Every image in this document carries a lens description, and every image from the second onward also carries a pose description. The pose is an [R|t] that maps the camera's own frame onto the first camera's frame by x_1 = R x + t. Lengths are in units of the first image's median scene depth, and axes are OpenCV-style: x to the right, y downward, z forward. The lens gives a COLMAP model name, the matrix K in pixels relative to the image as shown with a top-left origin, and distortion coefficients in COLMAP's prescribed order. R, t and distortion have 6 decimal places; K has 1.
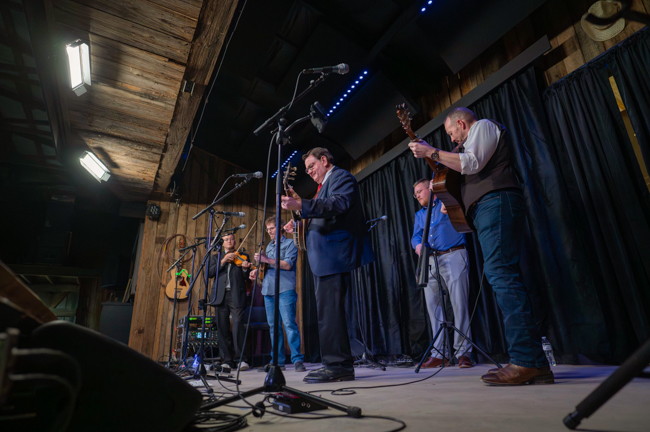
lens RADIAL K [[367.1, 0, 326.9], [0, 367.1, 216.0], [0, 0, 1]] dist [-0.006759, 0.000222]
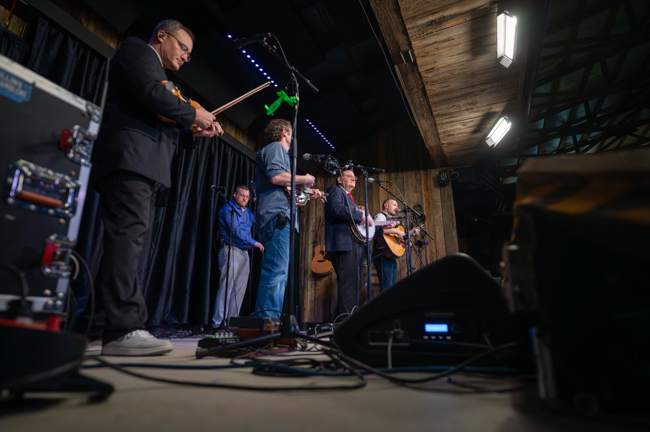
lens RADIAL K [[367.1, 0, 321.3], [0, 367.1, 214.4], [0, 0, 1]] dist [-0.006759, 0.000222]
pose [[-0.592149, 0.266507, 0.760483, -0.925513], [-0.242450, 0.841078, -0.483535, 0.594541], [-0.768490, -0.470704, -0.433429, 1.464686]]
